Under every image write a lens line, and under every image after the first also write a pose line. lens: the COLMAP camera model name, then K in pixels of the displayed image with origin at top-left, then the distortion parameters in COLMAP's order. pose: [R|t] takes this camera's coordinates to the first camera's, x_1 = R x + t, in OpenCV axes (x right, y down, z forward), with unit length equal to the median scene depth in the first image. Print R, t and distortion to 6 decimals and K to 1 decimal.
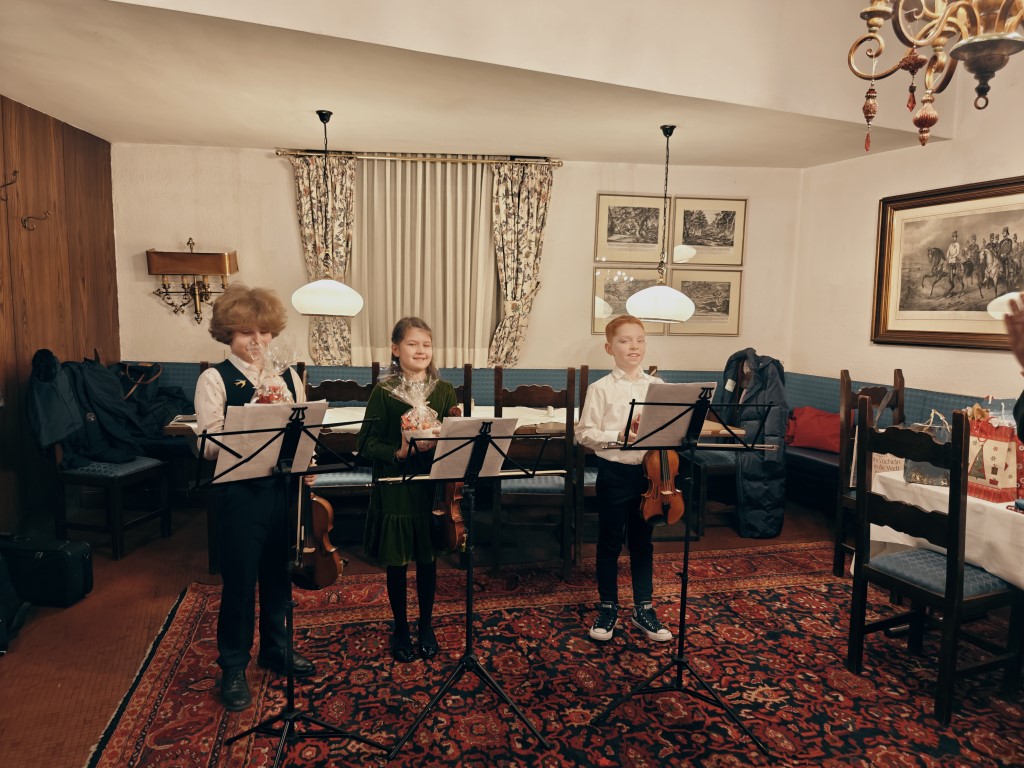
lens RADIAL K [[706.1, 0, 510.4], [0, 706.1, 383.5], [0, 0, 1]] dist [0.043234, -0.036279]
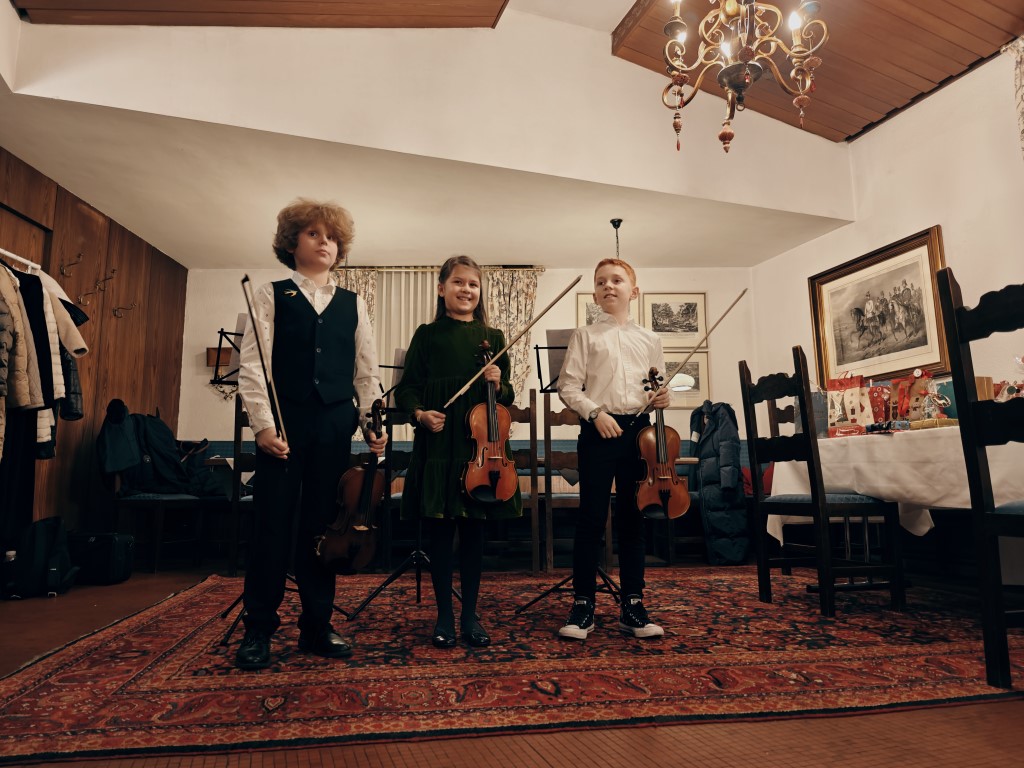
lens RADIAL K [[706.1, 0, 512.4], [0, 706.1, 387.1], [0, 0, 1]] dist [0.043234, -0.036279]
pose [[0.996860, -0.037560, -0.069707, 0.110035], [0.017951, 0.964616, -0.263047, 0.235065], [0.077120, 0.260970, 0.962262, -0.136692]]
